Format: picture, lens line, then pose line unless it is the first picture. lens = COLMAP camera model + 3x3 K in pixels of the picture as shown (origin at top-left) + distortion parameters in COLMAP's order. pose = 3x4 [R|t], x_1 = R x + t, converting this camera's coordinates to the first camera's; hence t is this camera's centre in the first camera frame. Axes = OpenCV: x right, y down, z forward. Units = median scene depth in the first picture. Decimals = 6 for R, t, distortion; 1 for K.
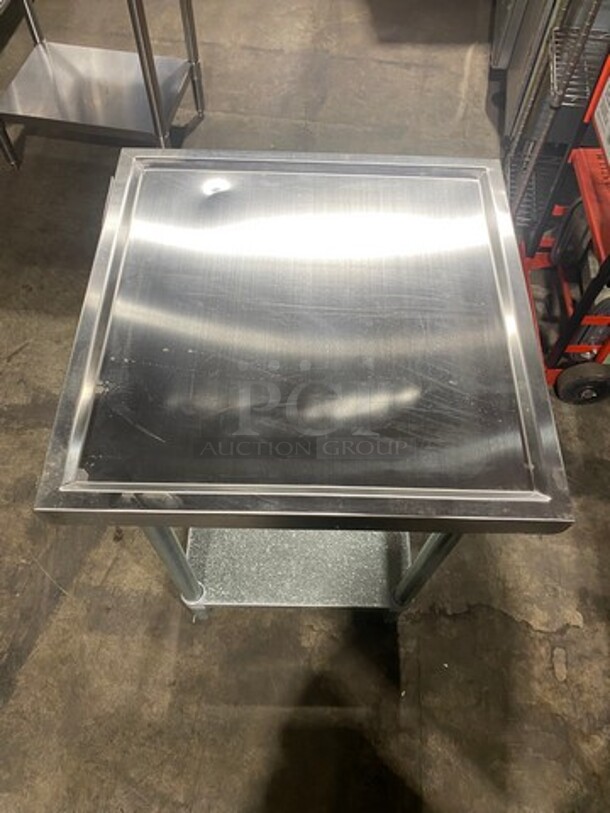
lens RADIAL K [[613.1, 0, 309.5], [0, 613.1, 404.0], [0, 0, 1]] dist [0.014694, -0.002250]
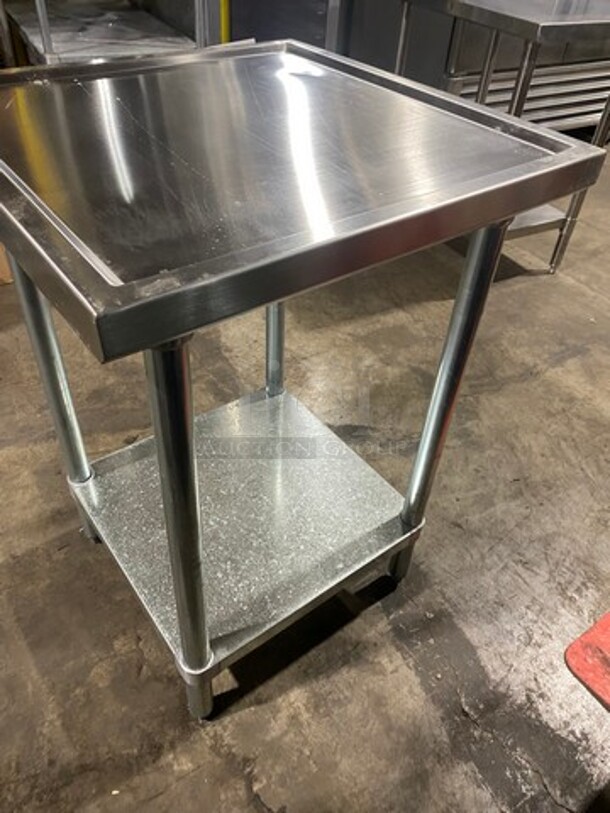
lens RADIAL K [[613.1, 0, 305.4], [0, 613.1, 402.2], [0, 0, 1]] dist [0.014694, -0.002250]
pose [[0.614642, 0.523990, -0.589618, 0.443032], [-0.700237, 0.706583, -0.102019, 0.079697], [0.363157, 0.475578, 0.801213, 0.301915]]
